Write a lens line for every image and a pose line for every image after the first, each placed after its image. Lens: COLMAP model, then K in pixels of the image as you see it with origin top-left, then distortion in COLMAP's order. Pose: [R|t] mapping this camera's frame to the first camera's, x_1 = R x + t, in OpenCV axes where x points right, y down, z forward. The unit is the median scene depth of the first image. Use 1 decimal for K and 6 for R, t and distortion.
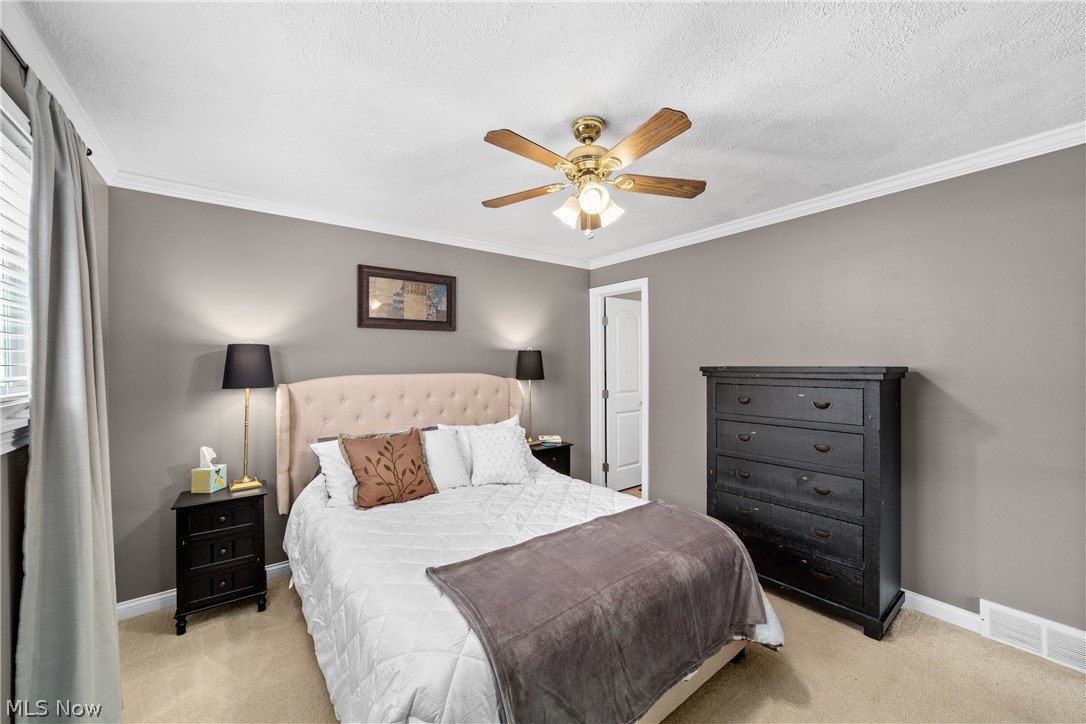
lens RADIAL K [[420.6, 0, 533.1], [0, 420.6, 364.5], [0, 0, 1]] dist [-0.012621, 0.003235]
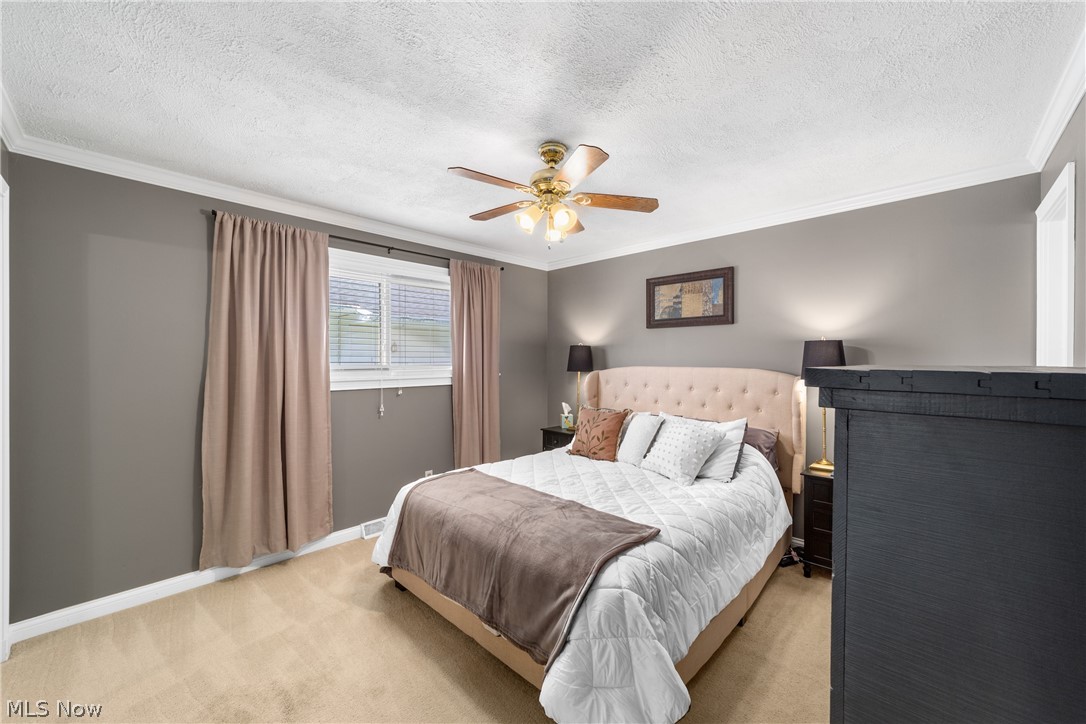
lens RADIAL K [[420.6, 0, 537.9], [0, 420.6, 357.5], [0, 0, 1]] dist [-0.012621, 0.003235]
pose [[0.143550, 0.003577, -0.989637, 0.733894], [-0.008629, 0.999960, 0.002362, -0.001979], [0.989605, 0.008200, 0.143575, 0.459040]]
